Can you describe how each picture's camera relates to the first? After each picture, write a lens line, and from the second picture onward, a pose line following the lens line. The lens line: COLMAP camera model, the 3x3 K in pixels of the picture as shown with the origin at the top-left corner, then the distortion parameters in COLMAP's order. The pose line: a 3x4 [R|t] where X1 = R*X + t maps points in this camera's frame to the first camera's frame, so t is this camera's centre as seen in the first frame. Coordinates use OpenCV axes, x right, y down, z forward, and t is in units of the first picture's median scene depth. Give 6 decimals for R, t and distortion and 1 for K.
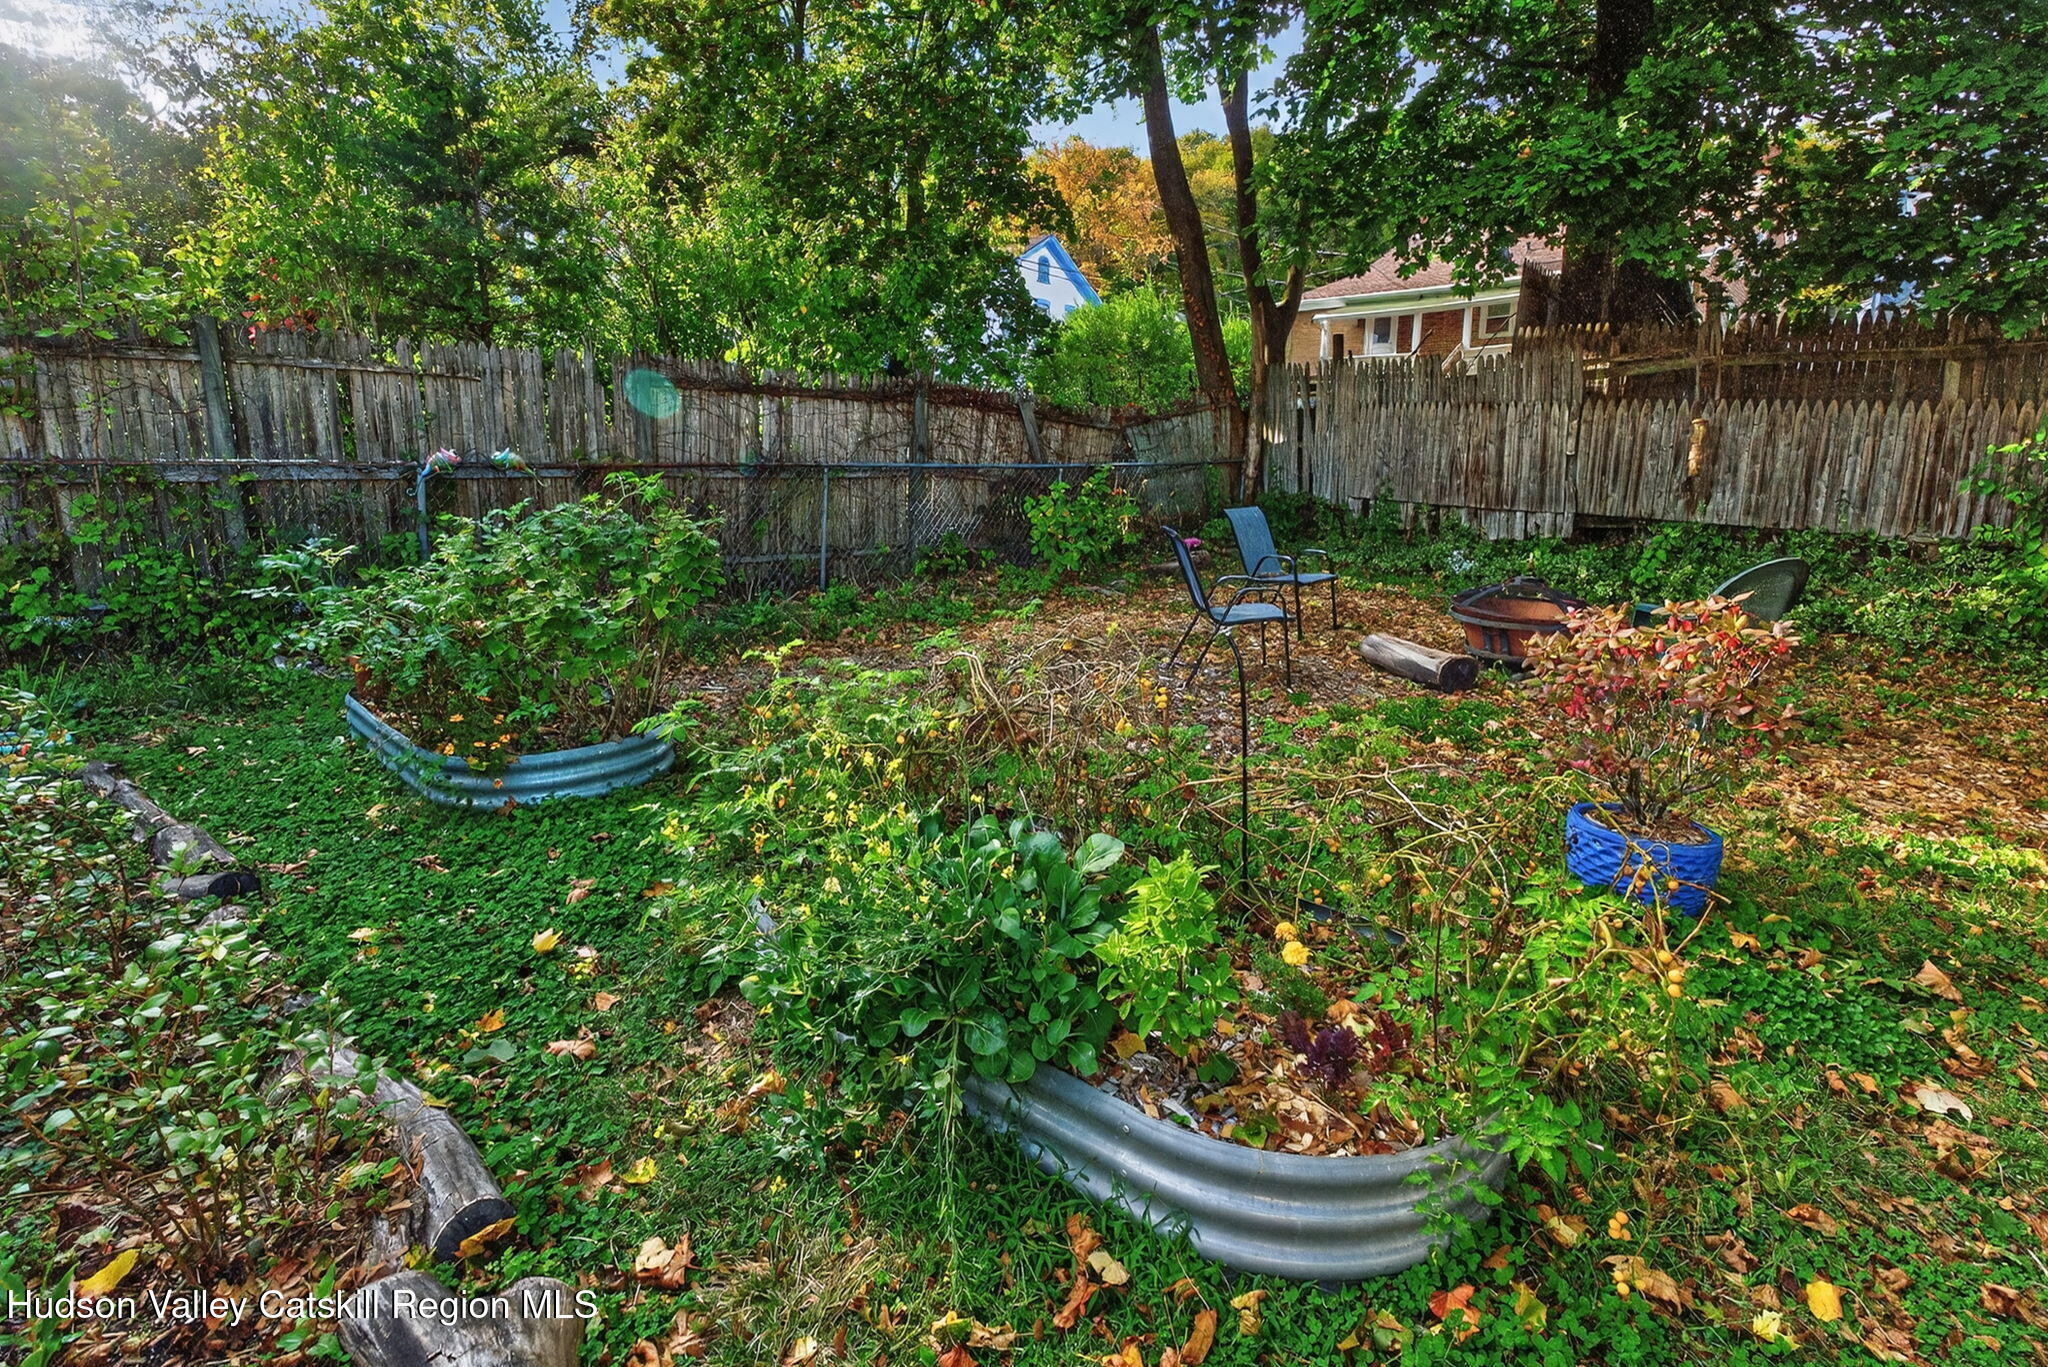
lens RADIAL K [[972.4, 0, 1042.3], [0, 972.4, 638.2], [0, 0, 1]] dist [-0.011302, -0.000358]
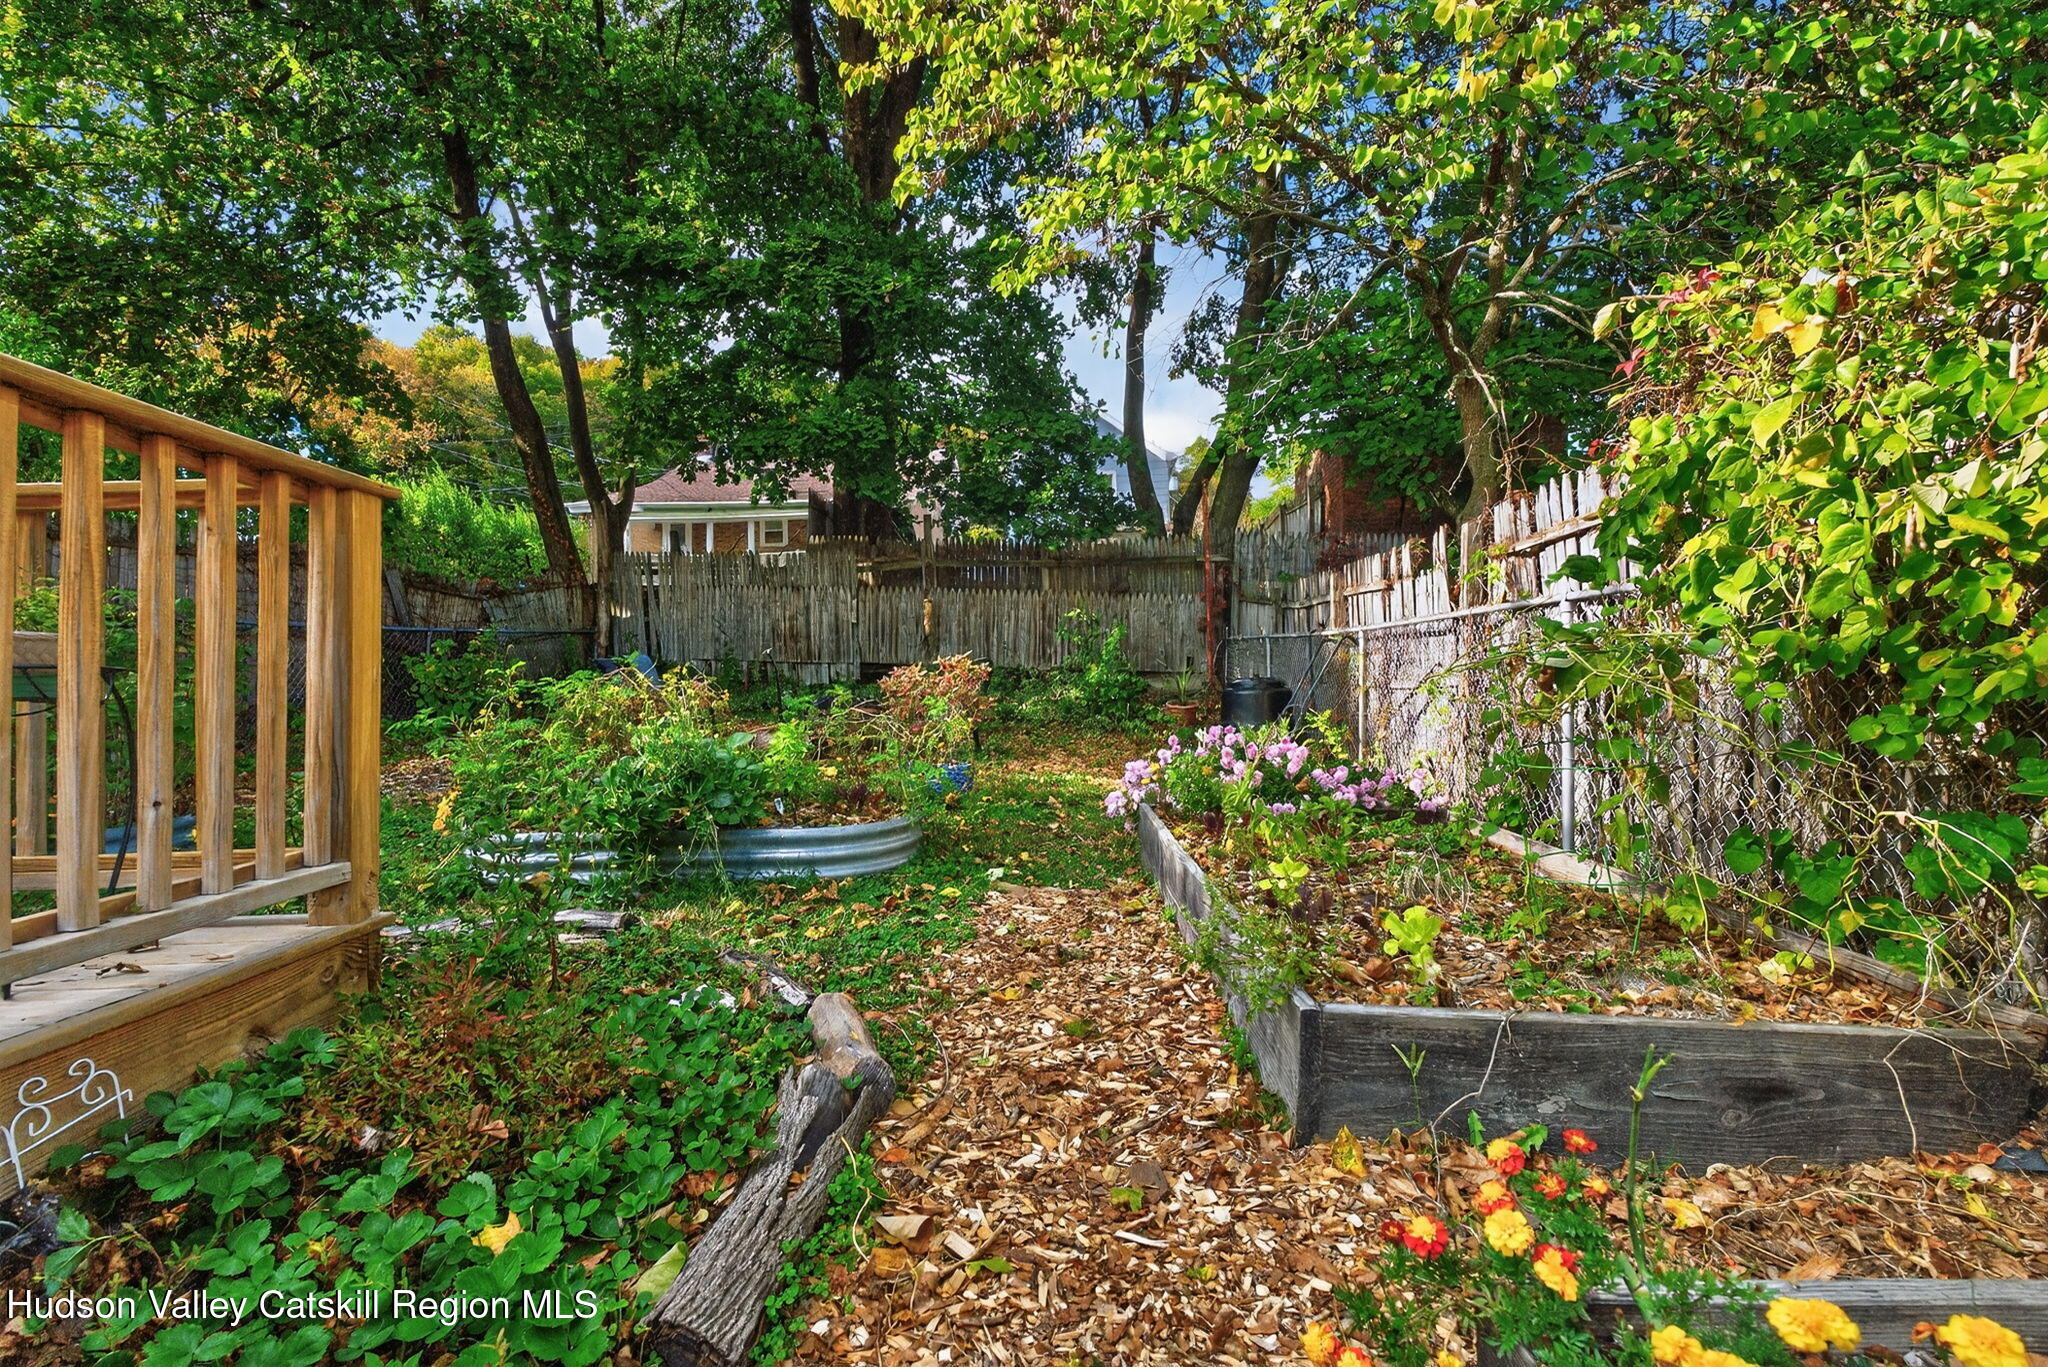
lens RADIAL K [[922.2, 0, 1024.7], [0, 922.2, 687.5], [0, 0, 1]] dist [-0.008027, 0.000227]
pose [[0.763432, -0.033282, 0.645030, -0.114738], [0.127926, 0.986679, -0.100497, 0.058277], [-0.633093, 0.159238, 0.757520, -0.143304]]
